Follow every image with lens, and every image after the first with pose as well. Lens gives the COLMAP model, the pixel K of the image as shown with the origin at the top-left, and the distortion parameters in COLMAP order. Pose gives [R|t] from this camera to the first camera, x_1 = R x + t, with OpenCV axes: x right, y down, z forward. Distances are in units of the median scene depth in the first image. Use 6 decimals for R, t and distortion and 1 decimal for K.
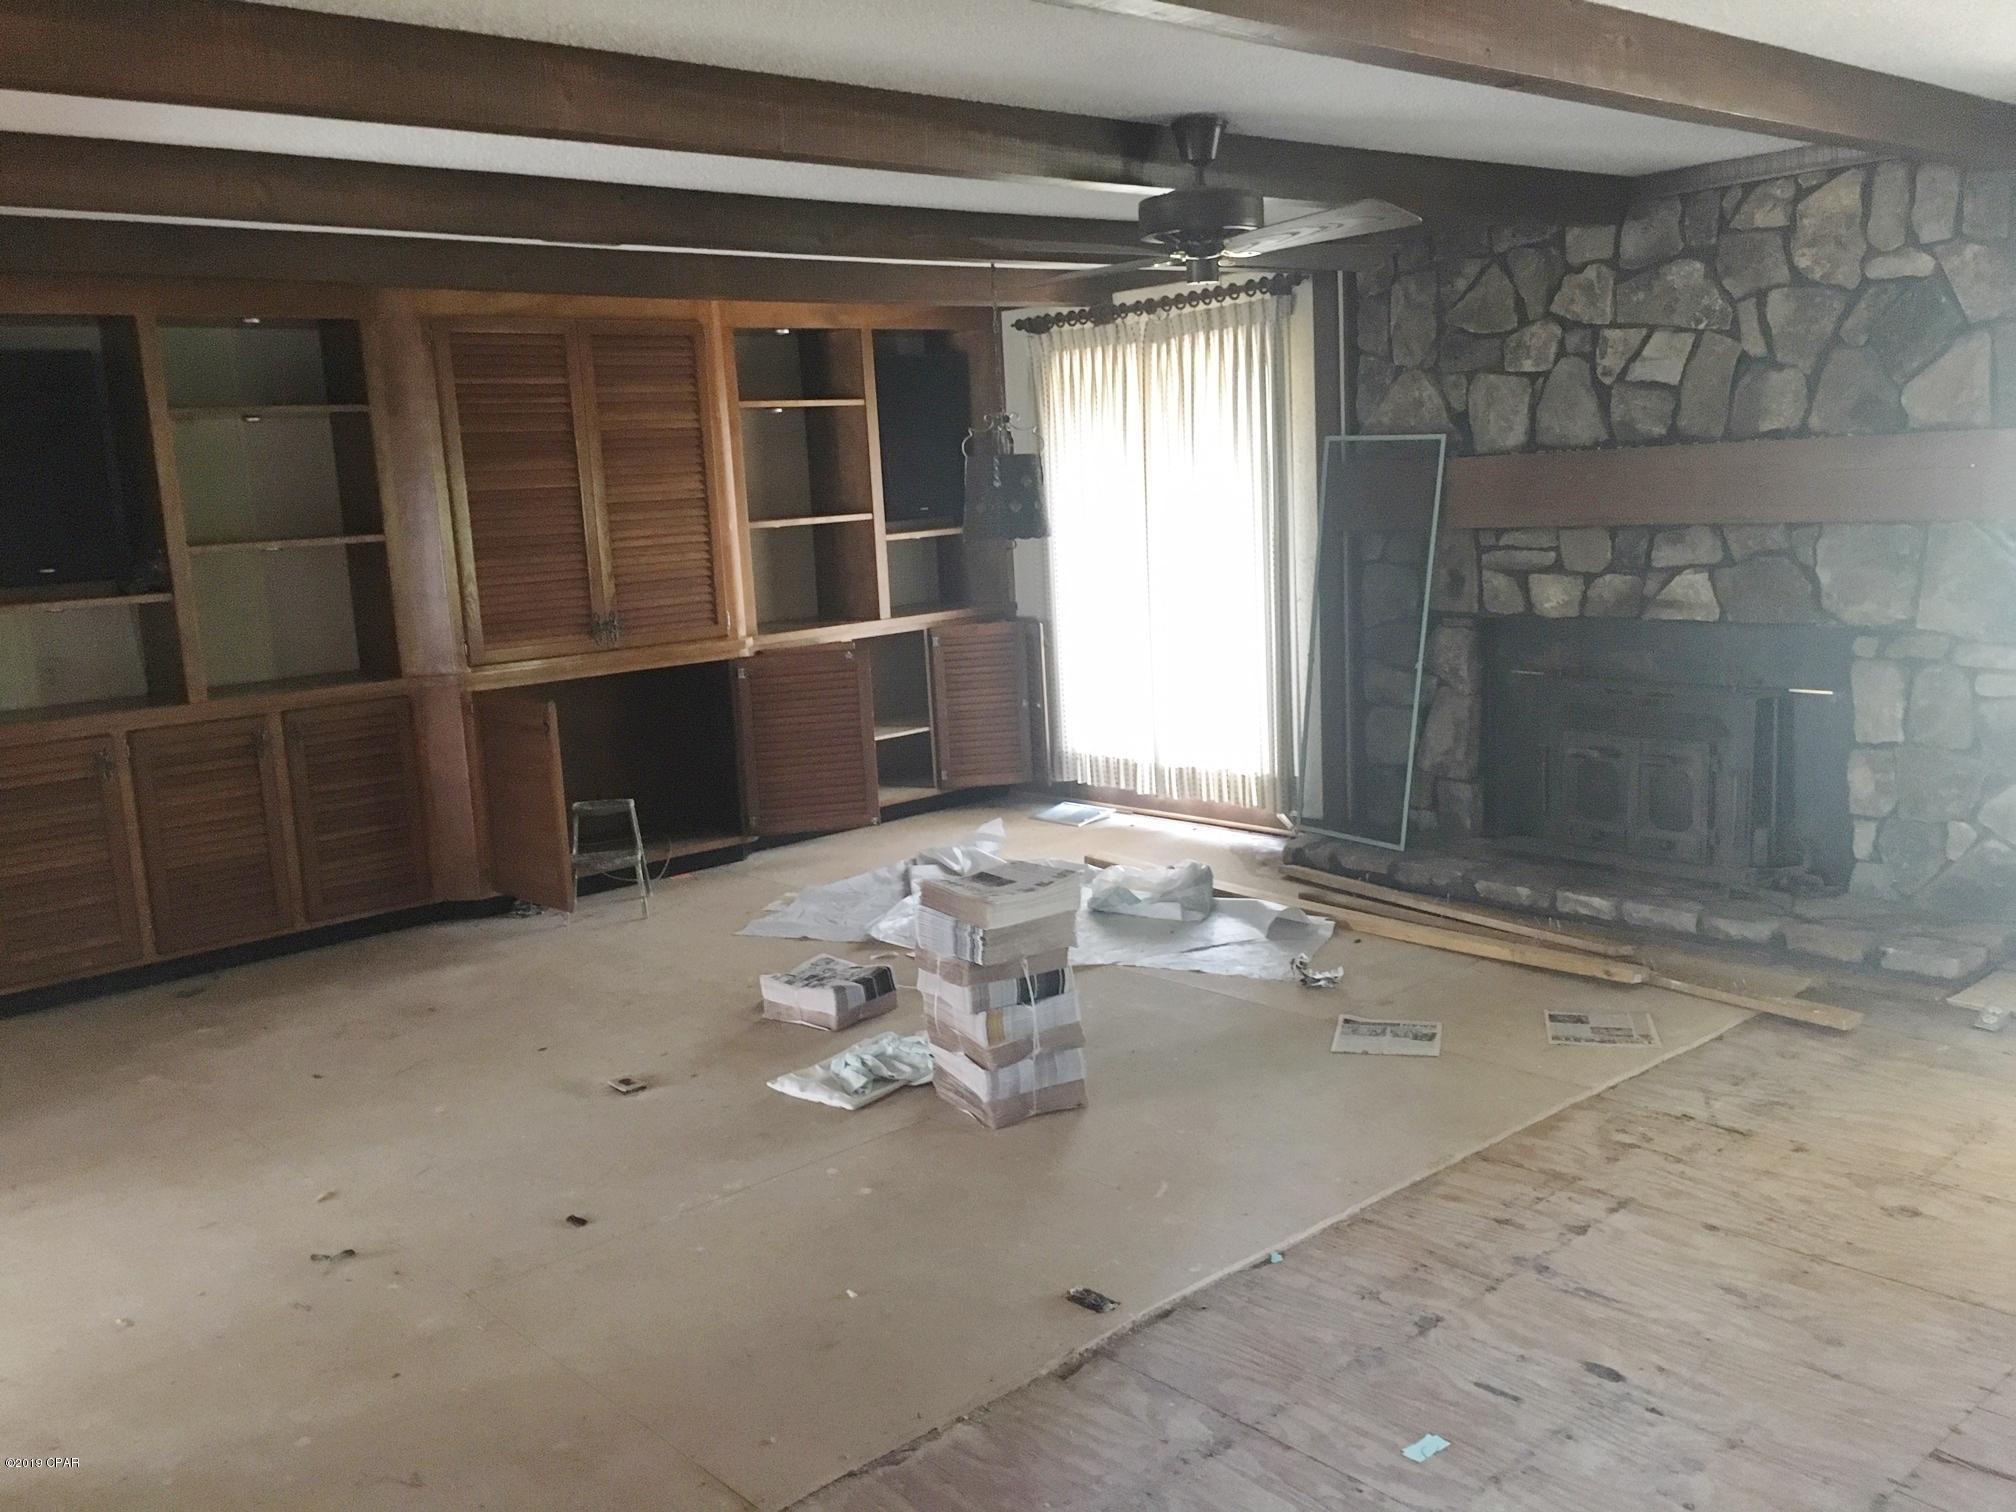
lens RADIAL K [[1723.2, 0, 997.9], [0, 1723.2, 754.1], [0, 0, 1]] dist [0.077641, -0.103435]
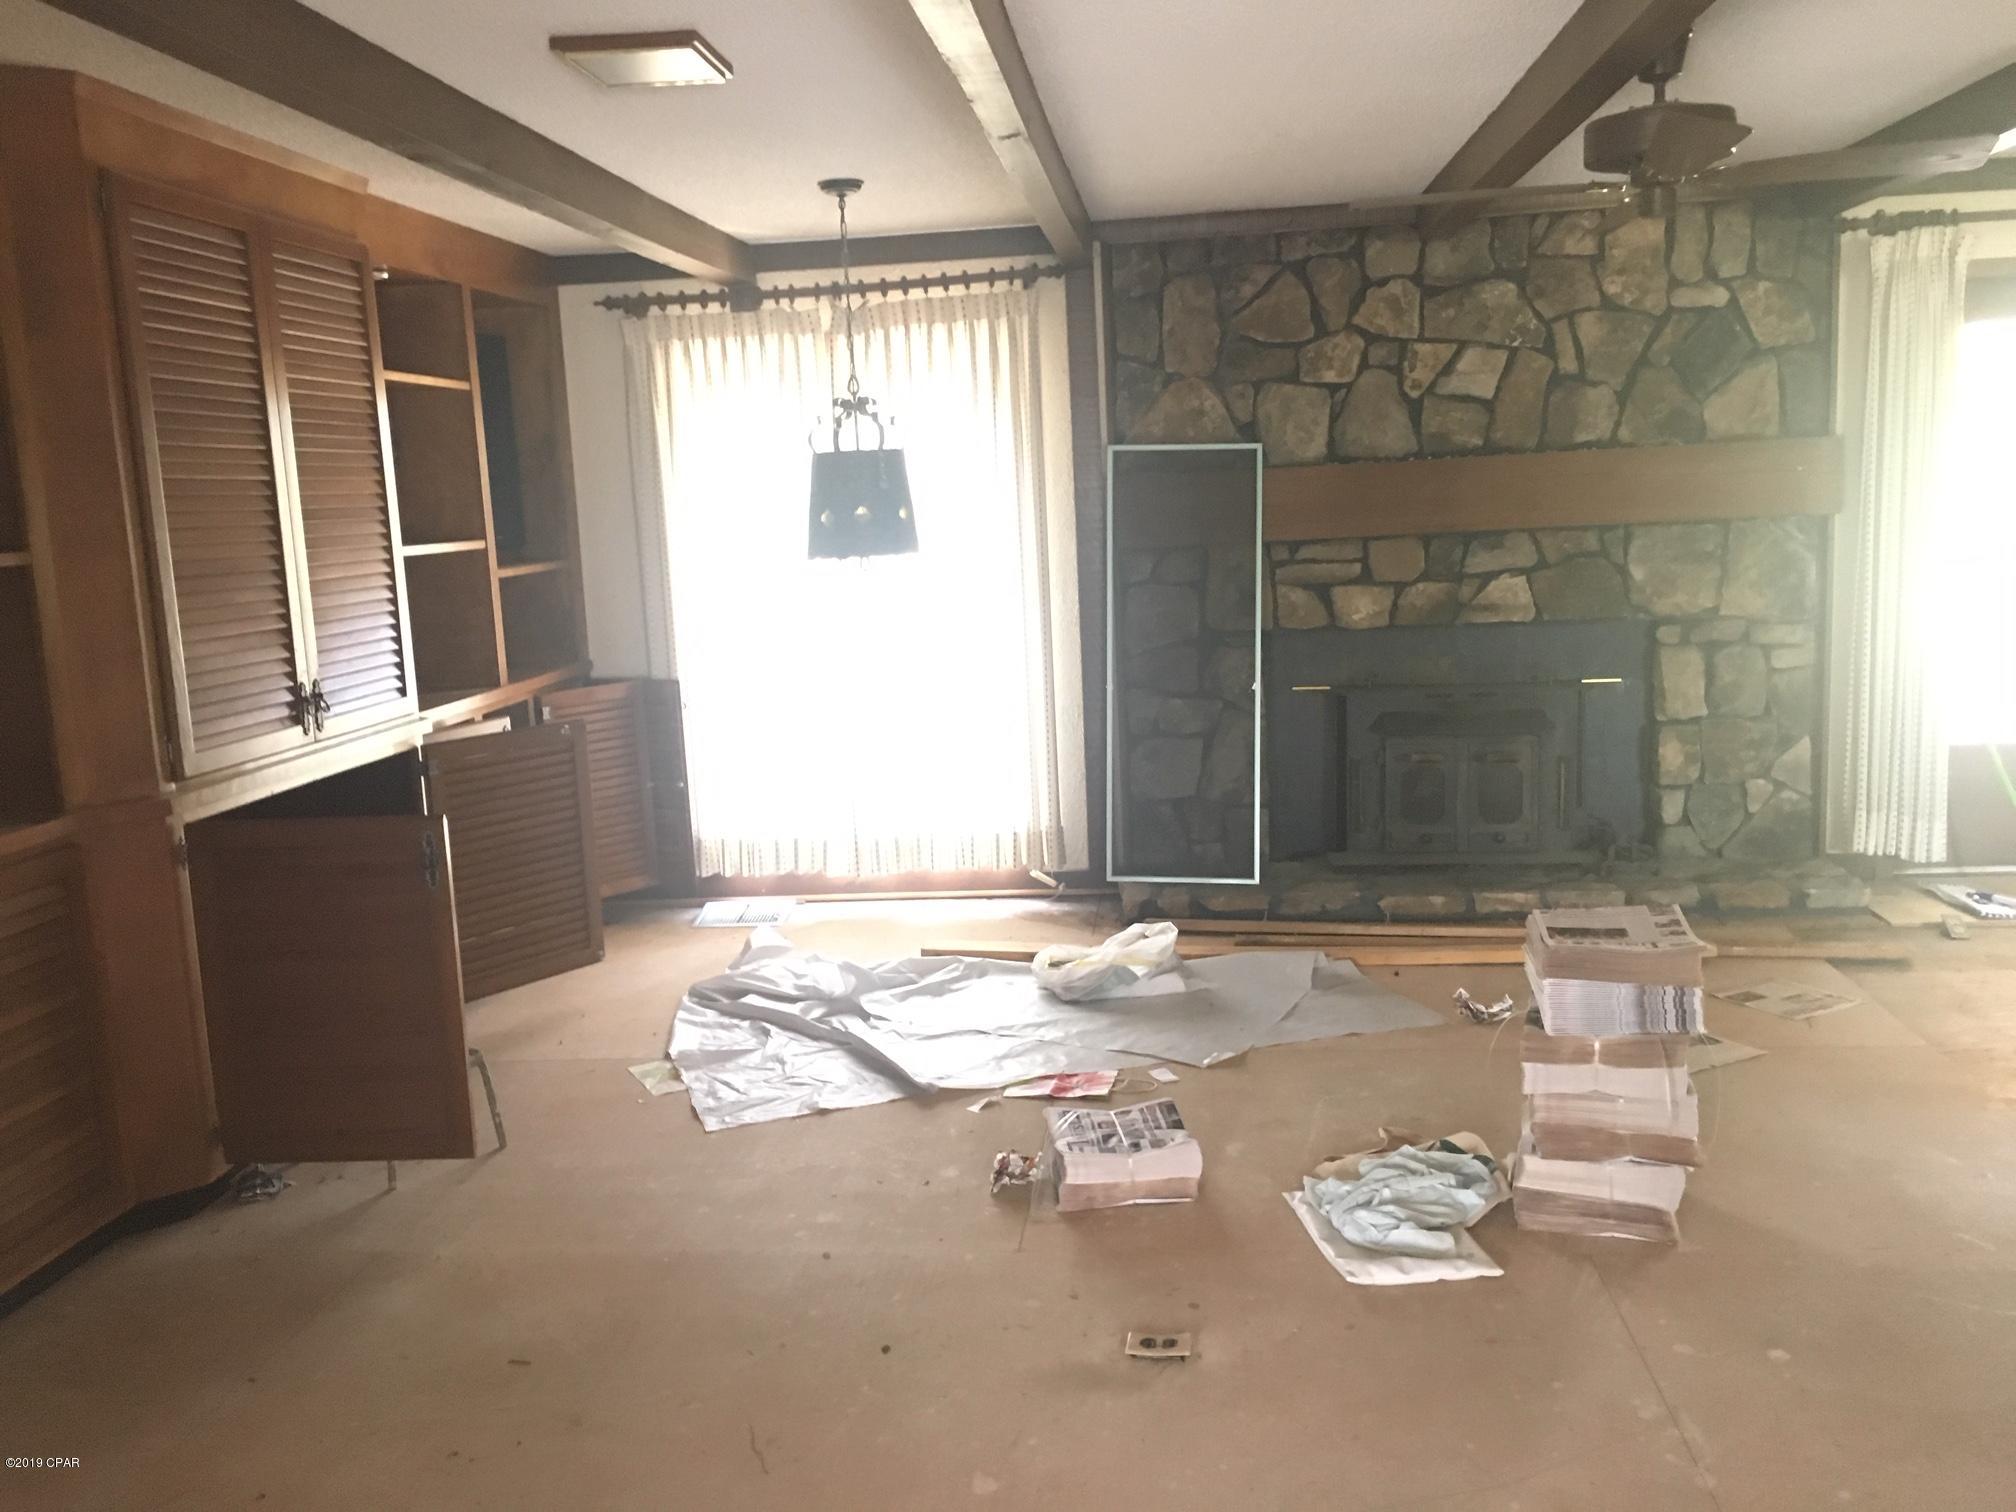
lens RADIAL K [[1723.2, 0, 995.6], [0, 1723.2, 755.0], [0, 0, 1]] dist [0.077641, -0.103435]
pose [[0.740060, -0.082943, 0.667406, -0.499088], [0.118249, 0.992954, -0.007721, -0.023380], [-0.662063, 0.084634, 0.744654, 0.397288]]
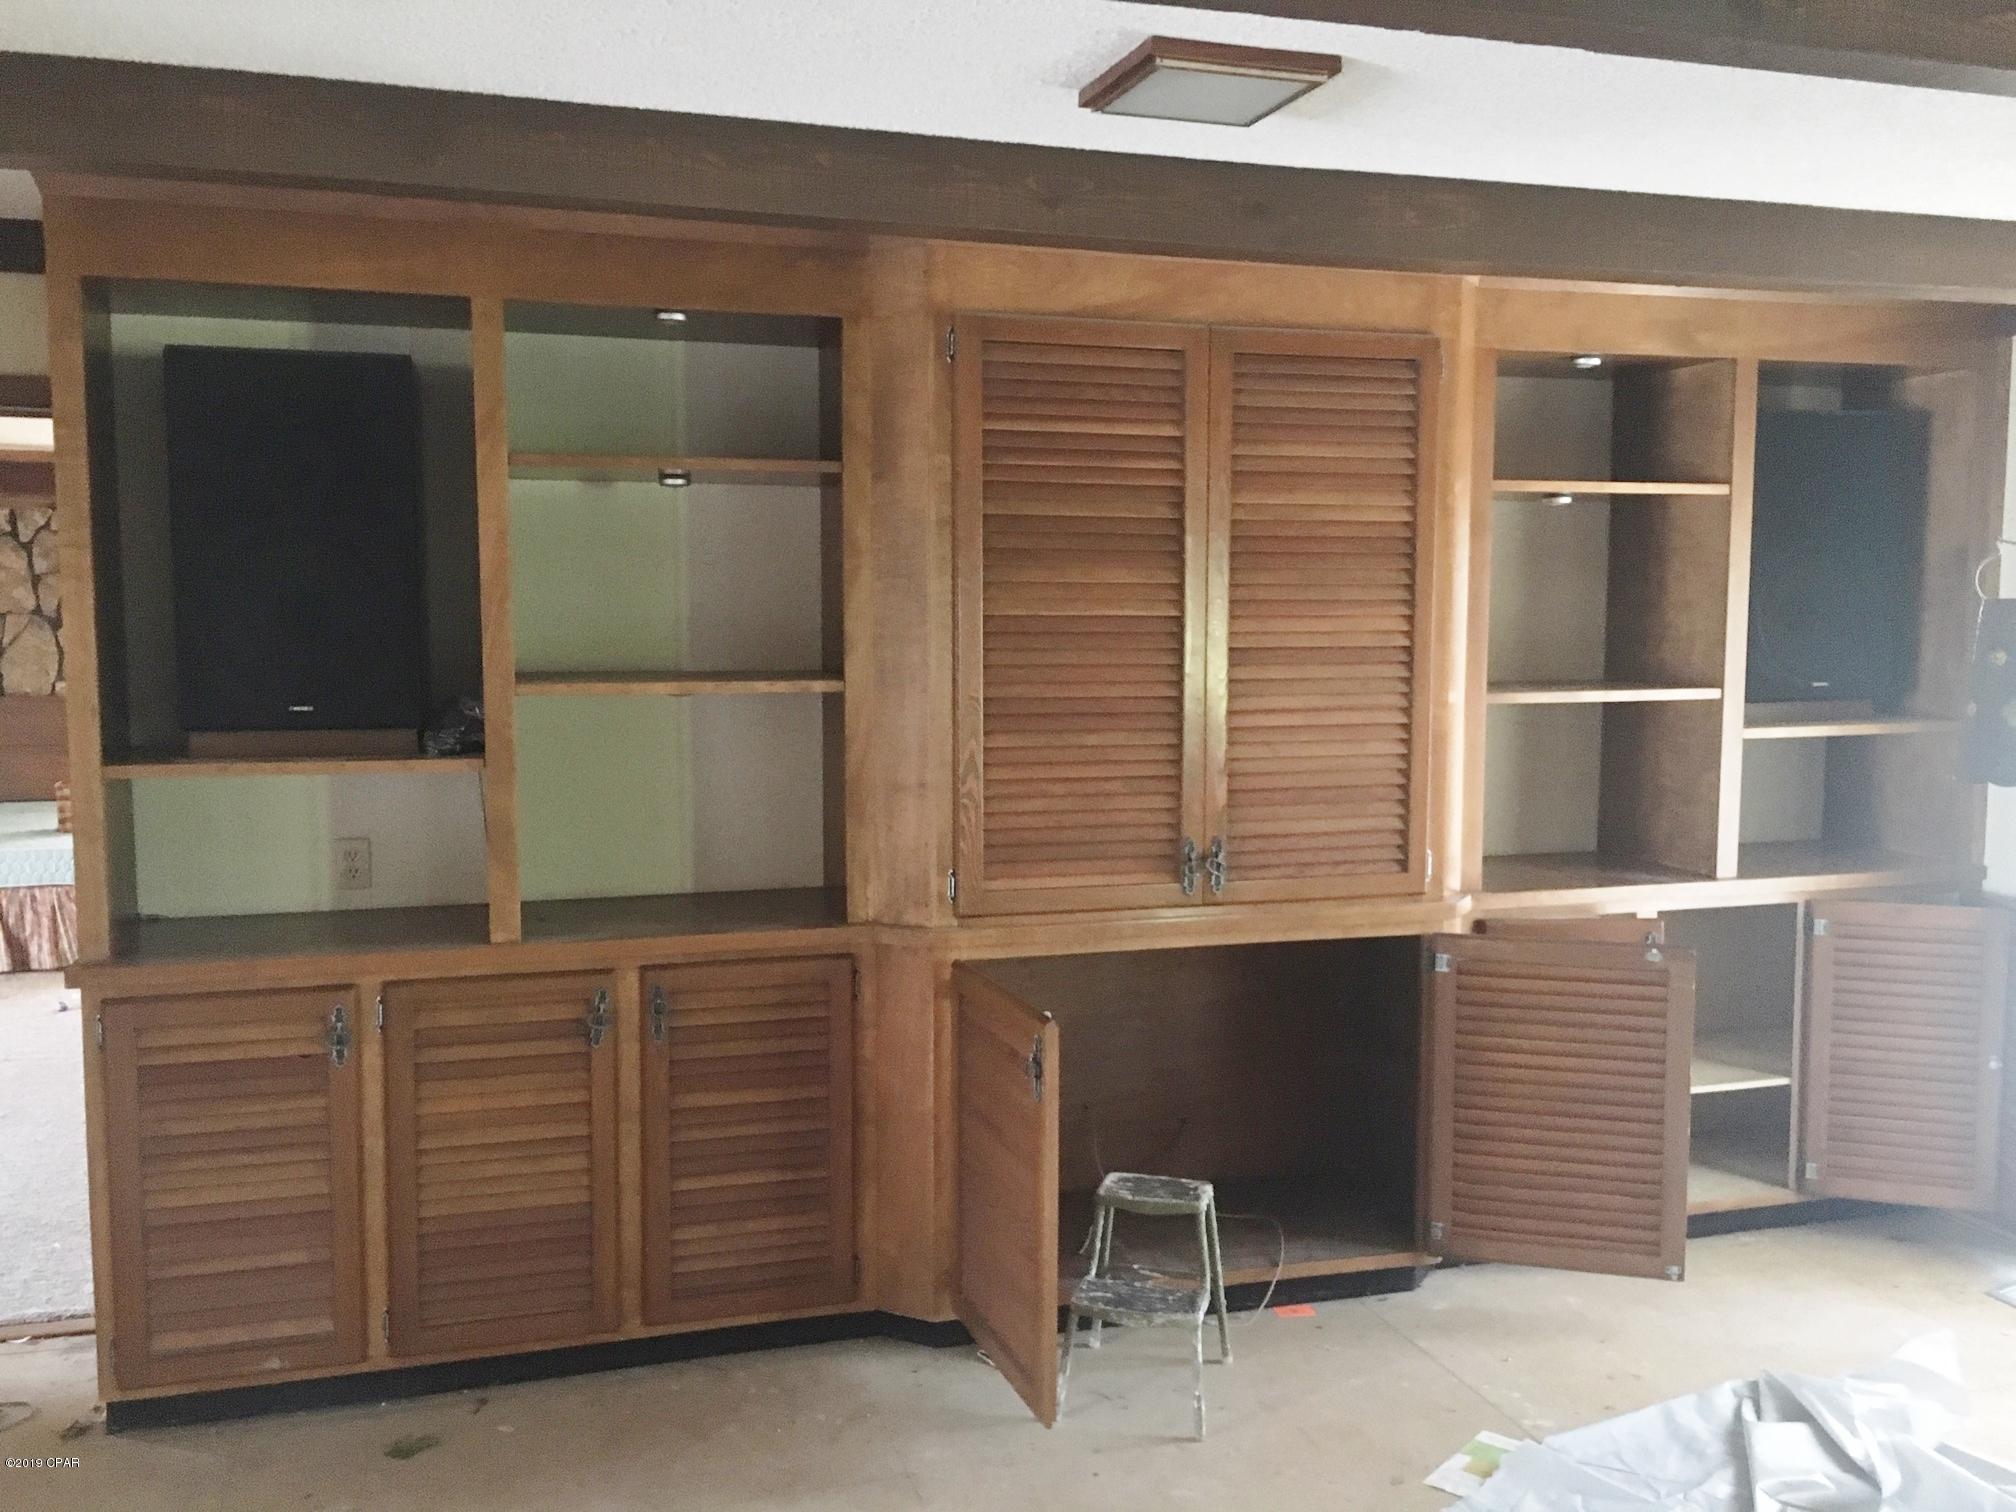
lens RADIAL K [[1723.2, 0, 1010.3], [0, 1723.2, 758.6], [0, 0, 1]] dist [0.077641, -0.103435]
pose [[0.908207, 0.091160, -0.408473, -0.061147], [-0.117558, 0.992263, -0.039934, -0.083544], [0.401672, 0.084288, 0.911896, 0.493166]]
